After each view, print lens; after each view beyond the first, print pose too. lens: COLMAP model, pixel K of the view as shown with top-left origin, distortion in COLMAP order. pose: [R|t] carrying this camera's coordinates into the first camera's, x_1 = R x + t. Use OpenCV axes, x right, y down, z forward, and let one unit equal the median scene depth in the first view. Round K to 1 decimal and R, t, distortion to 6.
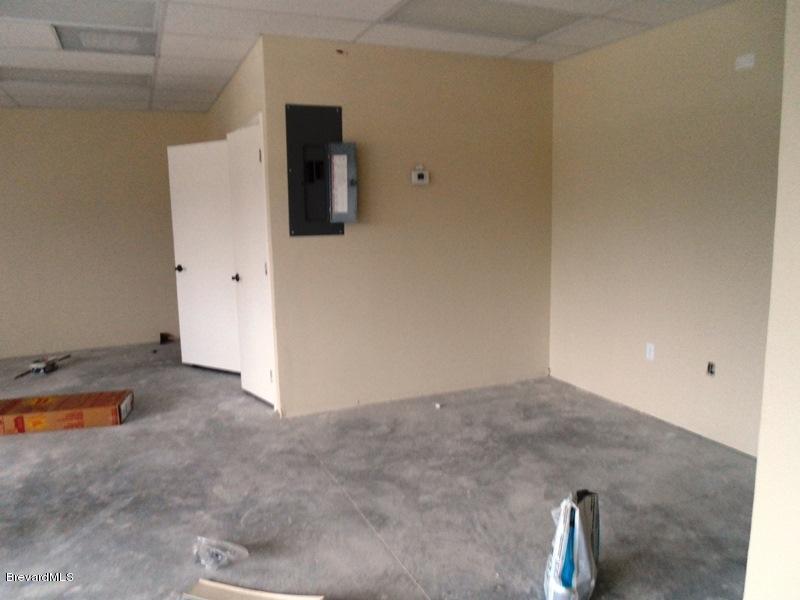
lens RADIAL K [[596.4, 0, 400.0], [0, 596.4, 300.0], [0, 0, 1]] dist [-0.002391, 0.005669]
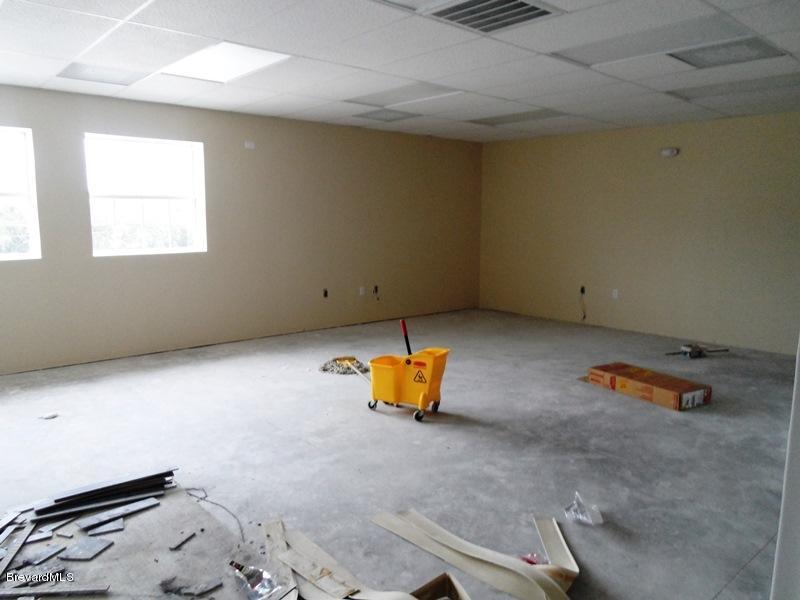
lens RADIAL K [[596.4, 0, 400.0], [0, 596.4, 300.0], [0, 0, 1]] dist [-0.002391, 0.005669]
pose [[0.339671, 0.162680, -0.926368, 0.394462], [-0.161389, 0.980401, 0.112992, -0.034613], [0.926594, 0.111126, 0.359269, 0.143826]]
